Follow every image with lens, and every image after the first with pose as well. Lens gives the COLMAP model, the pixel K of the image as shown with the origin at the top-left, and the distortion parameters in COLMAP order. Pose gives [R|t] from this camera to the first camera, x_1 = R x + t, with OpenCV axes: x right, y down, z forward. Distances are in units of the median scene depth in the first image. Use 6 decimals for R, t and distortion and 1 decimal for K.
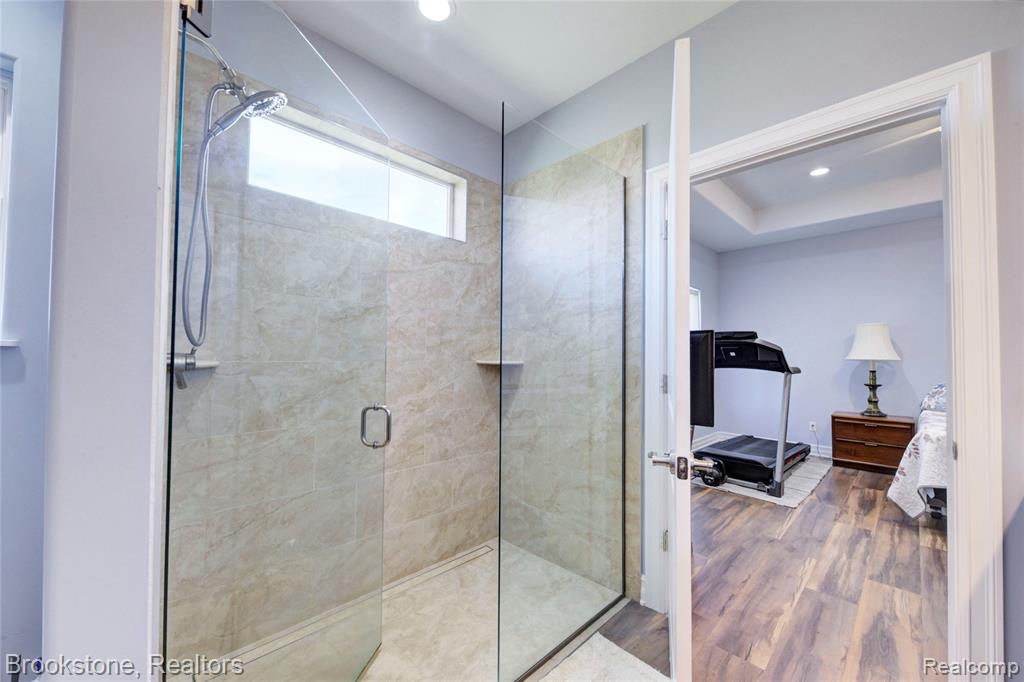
lens RADIAL K [[391.3, 0, 510.3], [0, 391.3, 345.6], [0, 0, 1]] dist [0.013438, -0.008123]
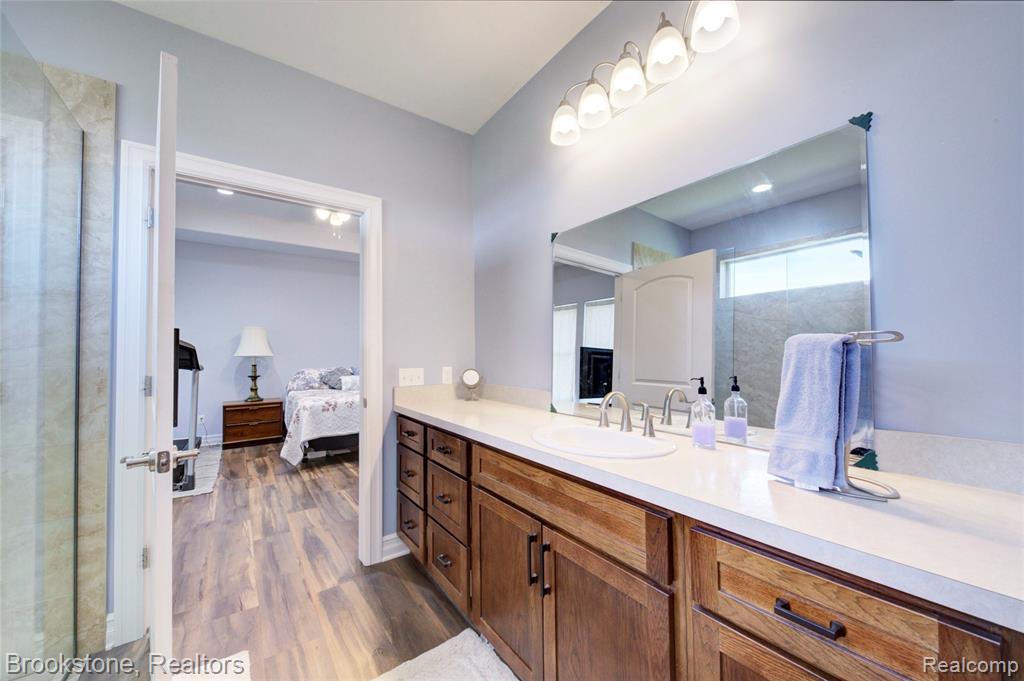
lens RADIAL K [[379.5, 0, 511.3], [0, 379.5, 344.0], [0, 0, 1]] dist [0.014904, -0.007391]
pose [[0.152872, 0.012235, 0.988170, -0.277688], [-0.014186, 0.999848, -0.010184, -0.002424], [-0.988144, -0.012461, 0.153023, 0.020233]]
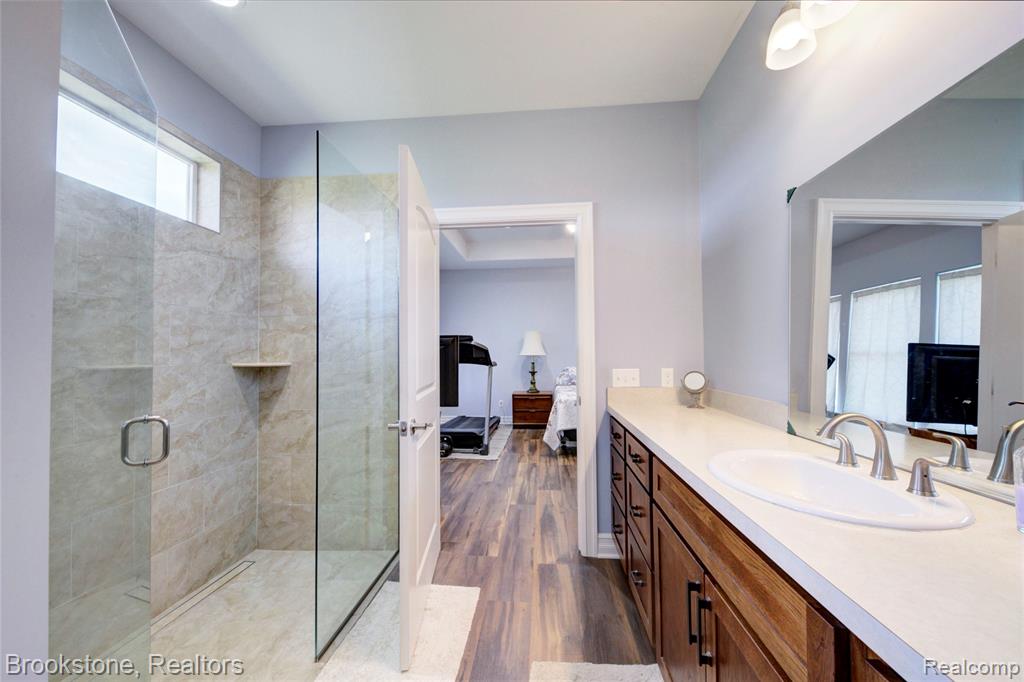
lens RADIAL K [[379.5, 0, 511.3], [0, 379.5, 344.5], [0, 0, 1]] dist [0.014904, -0.007391]
pose [[0.758877, 0.001797, 0.651232, -0.183614], [-0.000357, 0.999997, -0.002344, -0.004728], [-0.651234, 0.001546, 0.758875, -0.111694]]
